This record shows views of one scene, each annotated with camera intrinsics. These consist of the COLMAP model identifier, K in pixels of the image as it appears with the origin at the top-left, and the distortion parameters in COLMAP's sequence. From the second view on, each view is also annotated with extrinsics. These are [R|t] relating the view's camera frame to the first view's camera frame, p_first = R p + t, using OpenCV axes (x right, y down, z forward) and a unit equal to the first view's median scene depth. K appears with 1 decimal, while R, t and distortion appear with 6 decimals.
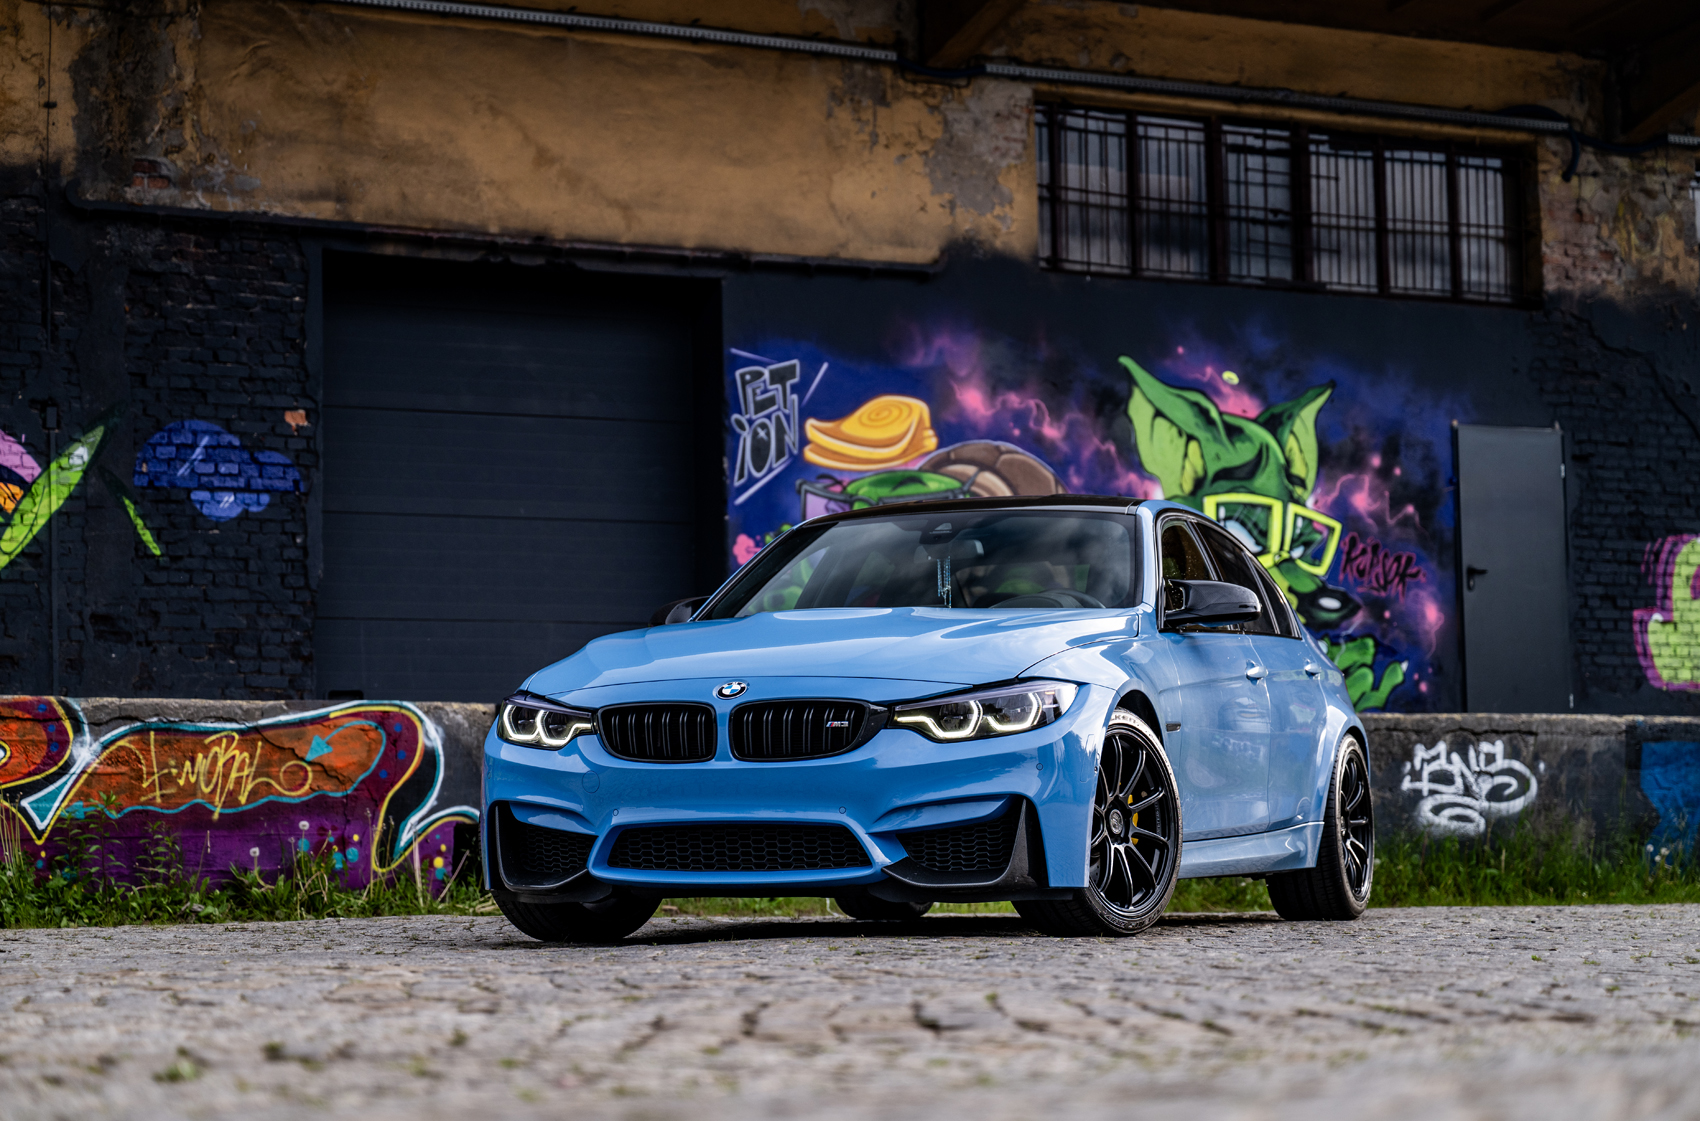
lens RADIAL K [[3361.7, 0, 776.8], [0, 3361.7, 604.2], [0, 0, 1]] dist [0.005014, 0.000000]
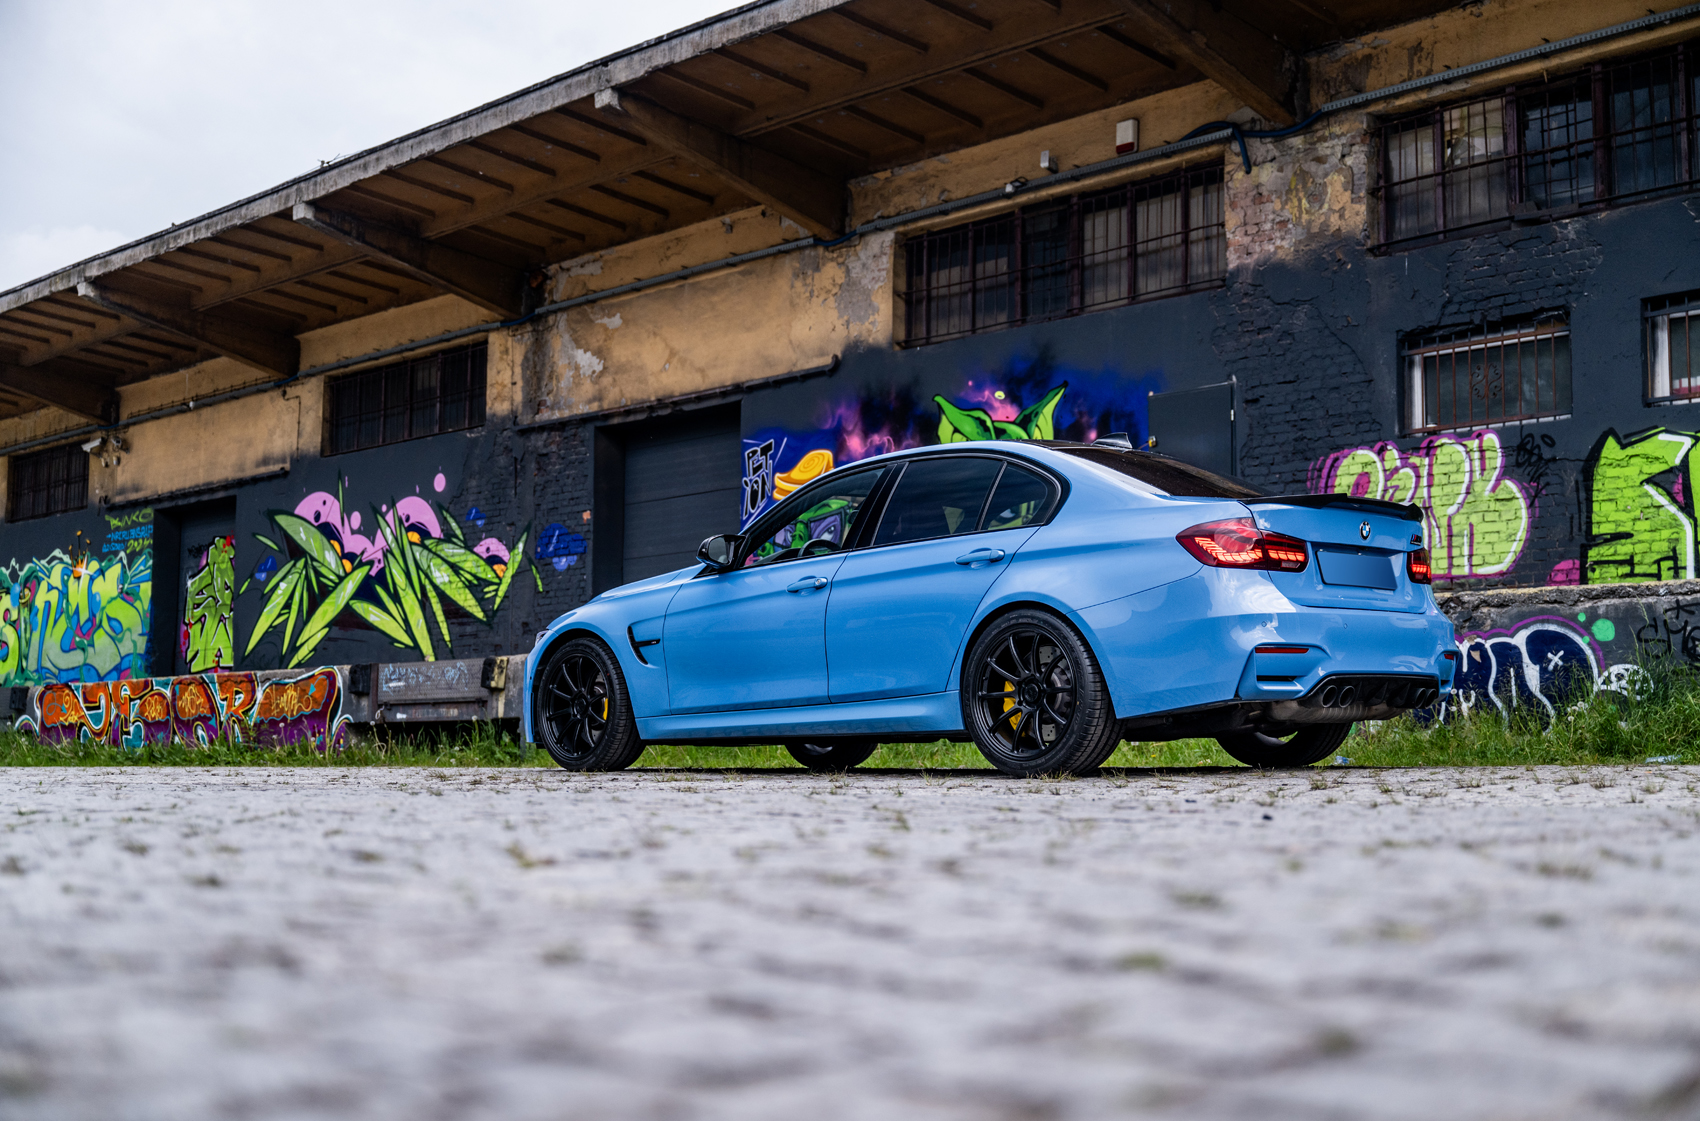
lens RADIAL K [[2158.8, 0, 865.7], [0, 2158.8, 568.6], [0, 0, 1]] dist [-0.002998, 0.000000]
pose [[0.326242, -0.077156, -0.942132, 1.039556], [0.075461, 0.995608, -0.055405, 0.055158], [0.942269, -0.053019, 0.330632, 0.692534]]
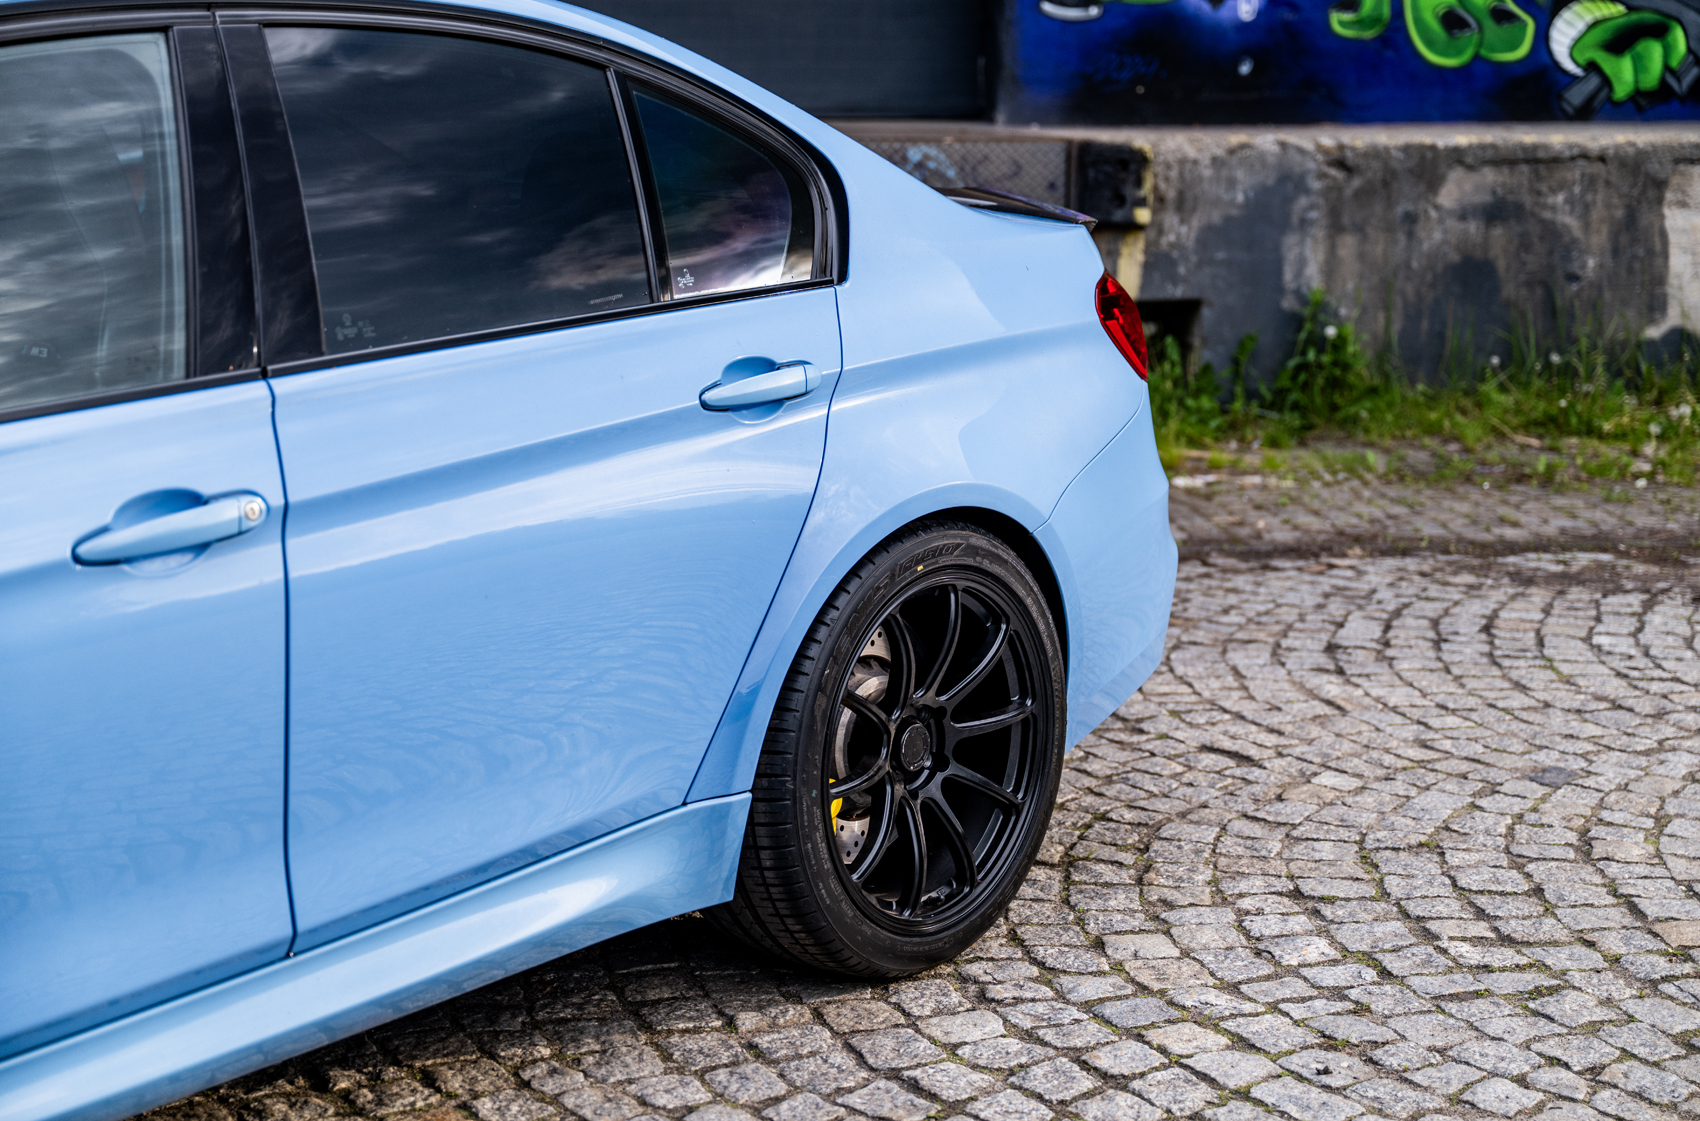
lens RADIAL K [[2688.4, 0, 850.3], [0, 2688.4, 558.3], [0, 0, 1]] dist [-0.001285, 0.000000]
pose [[0.948506, 0.070934, -0.308714, 0.150739], [0.011095, 0.966566, 0.256179, -0.023571], [0.316564, -0.246413, 0.916006, 0.390355]]
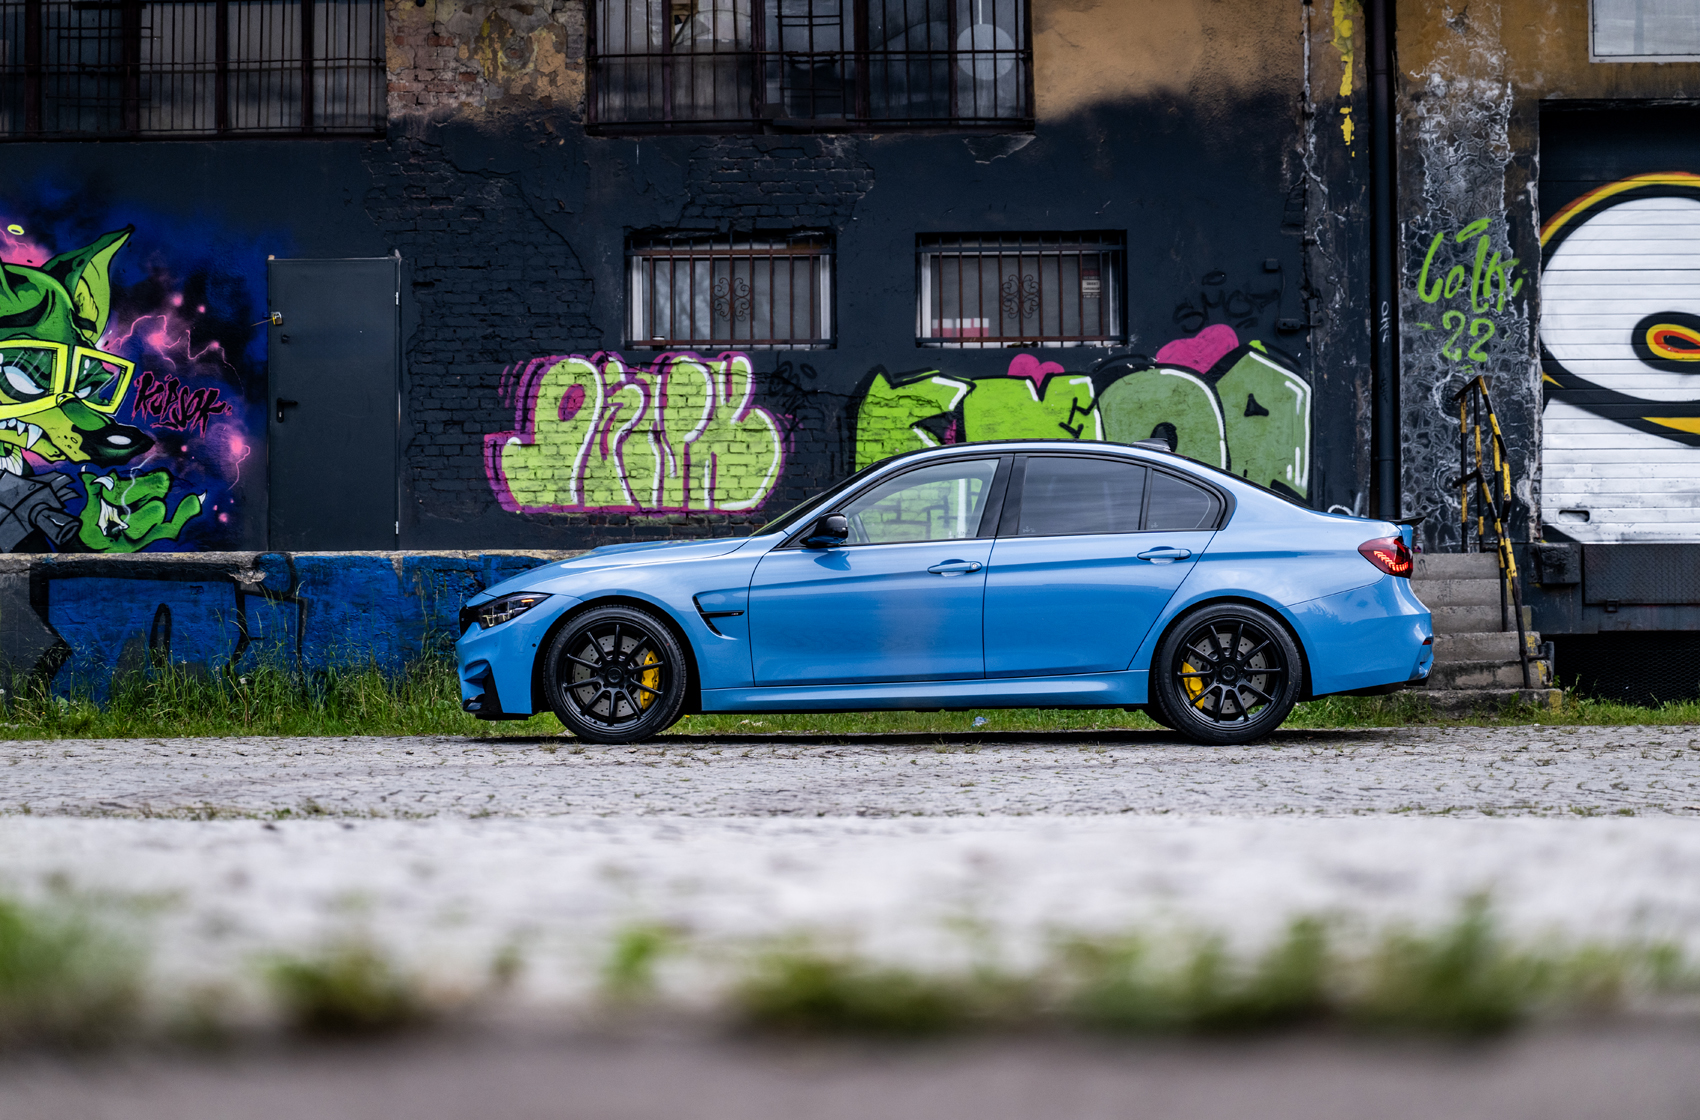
lens RADIAL K [[3752.5, 0, 851.7], [0, 3752.5, 541.0], [0, 0, 1]] dist [0.008181, 0.000000]
pose [[0.897299, -0.012886, -0.441235, 0.958018], [0.034449, 0.998570, 0.040892, -0.009543], [0.440077, -0.051892, 0.896460, 0.057363]]
